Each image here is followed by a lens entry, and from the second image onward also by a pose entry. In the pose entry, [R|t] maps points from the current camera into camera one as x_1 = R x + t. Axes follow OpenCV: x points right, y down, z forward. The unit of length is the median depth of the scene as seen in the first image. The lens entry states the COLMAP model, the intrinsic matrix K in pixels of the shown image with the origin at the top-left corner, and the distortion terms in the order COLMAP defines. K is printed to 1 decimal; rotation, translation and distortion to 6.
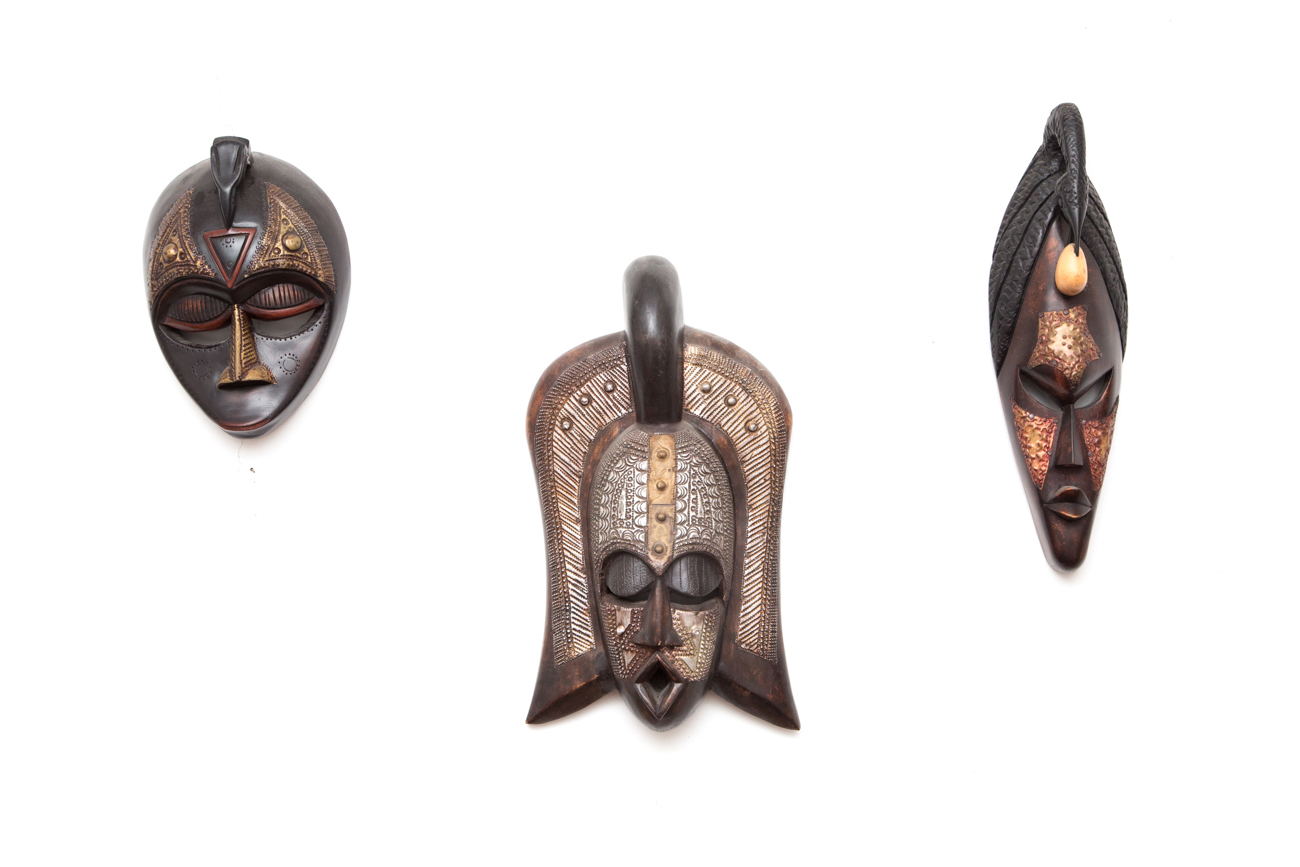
lens RADIAL K [[1738.1, 0, 650.0], [0, 1738.1, 433.5], [0, 0, 1]] dist [0.098465, 0.017164]
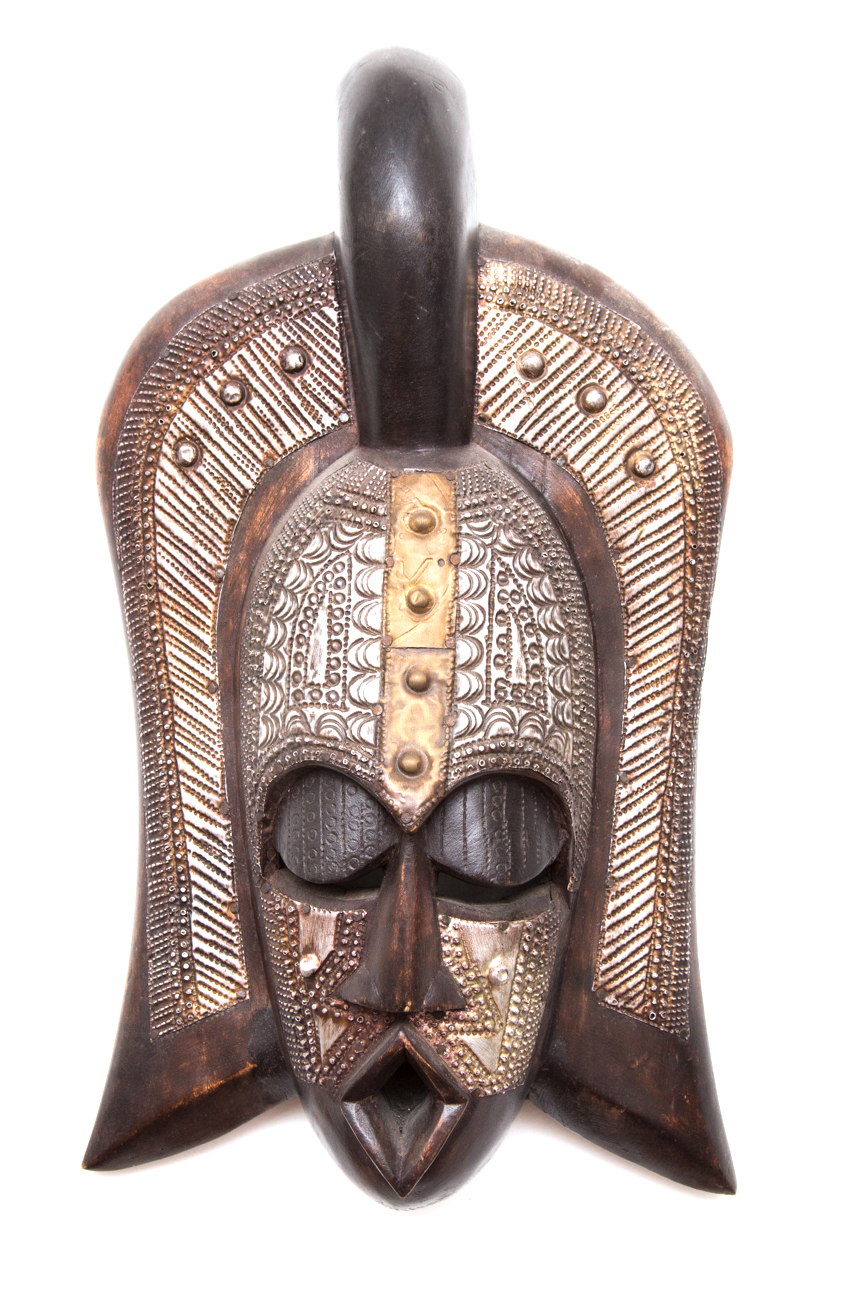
lens RADIAL K [[1668.9, 0, 407.5], [0, 1668.9, 694.2], [0, 0, 1]] dist [-0.009951, 0.010719]
pose [[0.999714, 0.017570, 0.016234, -0.001790], [-0.018293, 0.998796, 0.045510, 0.033617], [-0.015415, -0.045794, 0.998832, 0.617205]]
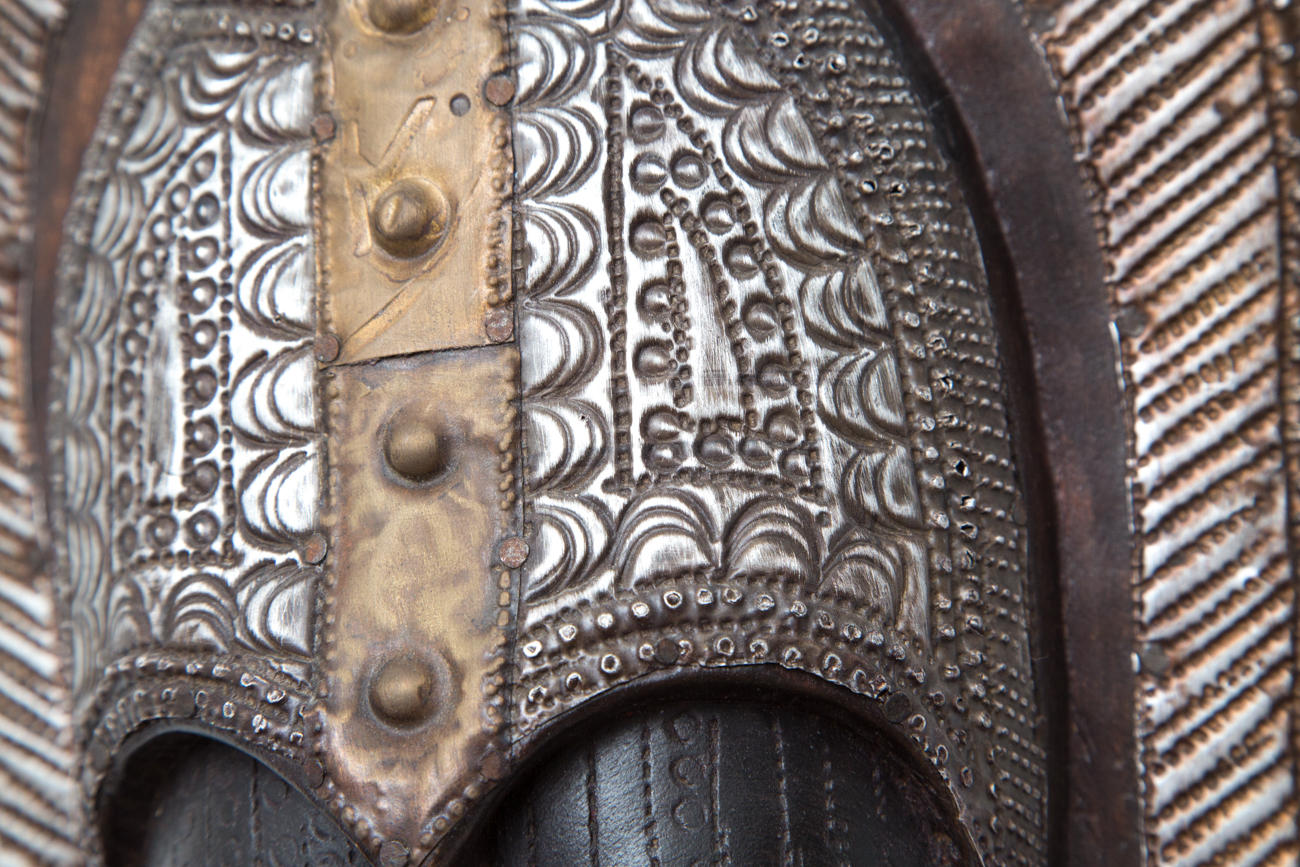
lens RADIAL K [[3016.0, 0, 650.0], [0, 3016.0, 433.5], [0, 0, 1]] dist [0.196503, 0.148579]
pose [[0.965656, -0.124593, -0.228001, 0.075358], [0.120349, 0.992200, -0.032482, 0.055618], [0.230270, 0.003927, 0.973119, 0.765443]]
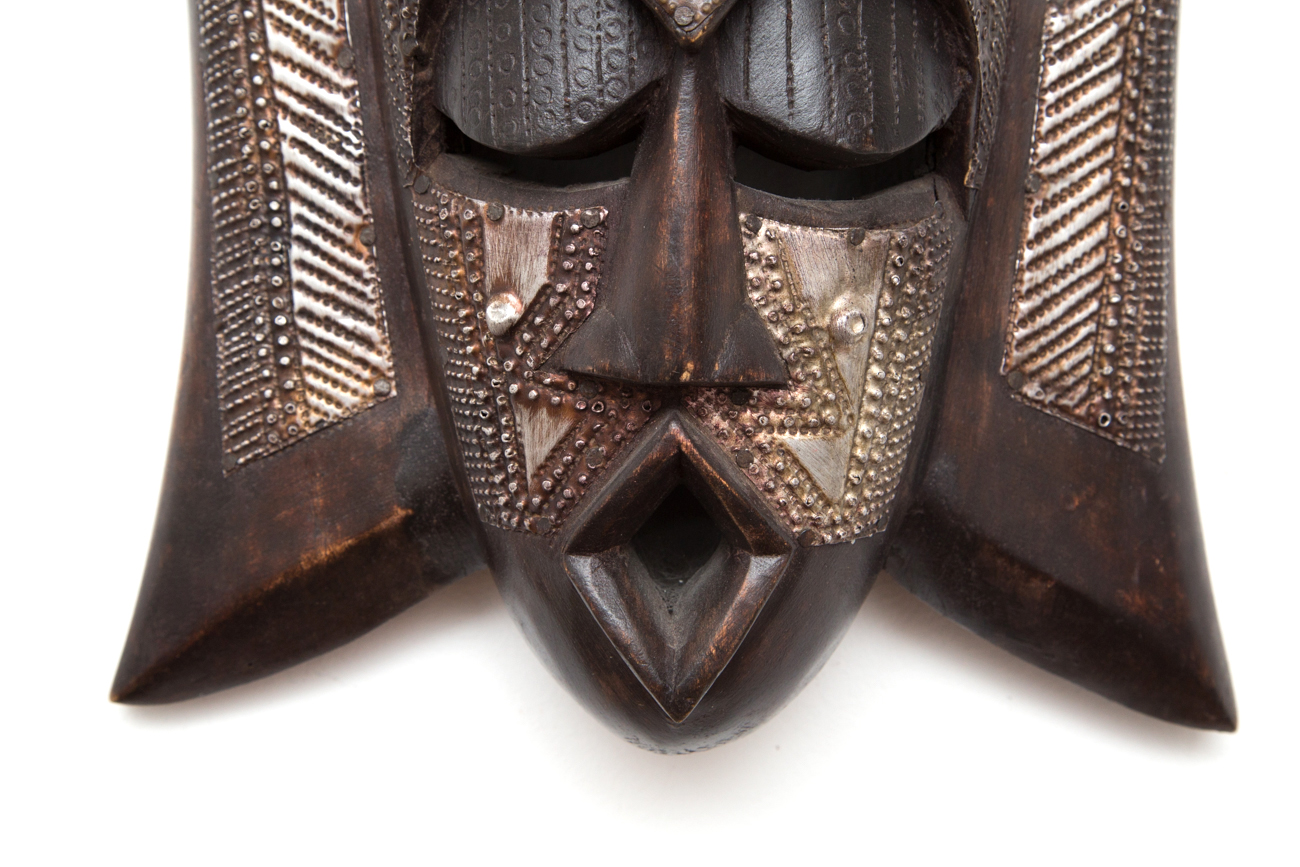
lens RADIAL K [[2094.1, 0, 650.0], [0, 2094.1, 433.5], [0, 0, 1]] dist [0.068030, 0.054577]
pose [[0.999119, 0.006531, 0.041466, -0.009250], [-0.012054, 0.990856, 0.134386, 0.091479], [-0.040209, -0.134768, 0.990061, 0.729035]]
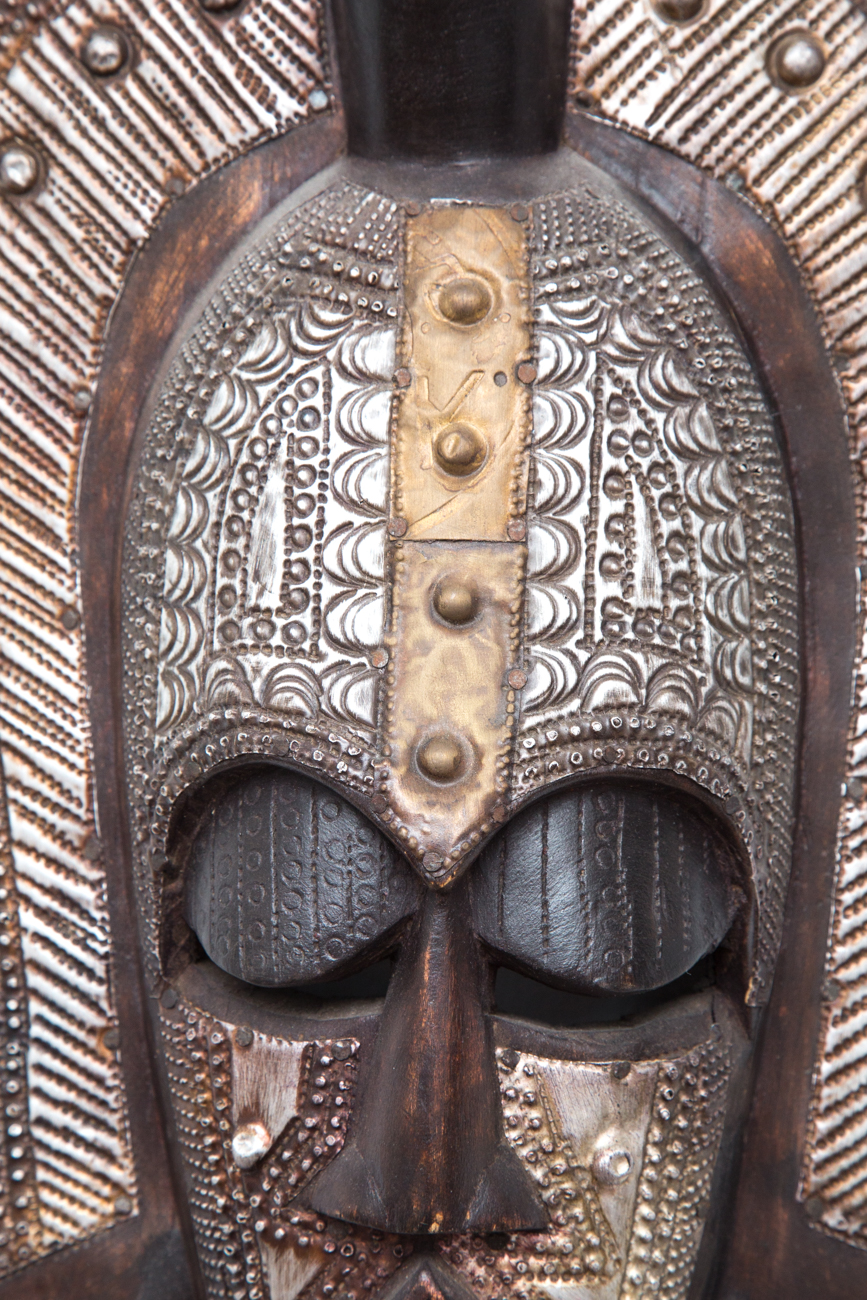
lens RADIAL K [[3387.2, 0, 433.5], [0, 3387.2, 650.0], [0, 0, 1]] dist [0.298545, 0.236285]
pose [[0.999857, 0.016211, -0.004753, 0.005792], [-0.015978, 0.998834, 0.045552, 0.034887], [0.005486, -0.045470, 0.998951, 0.590197]]
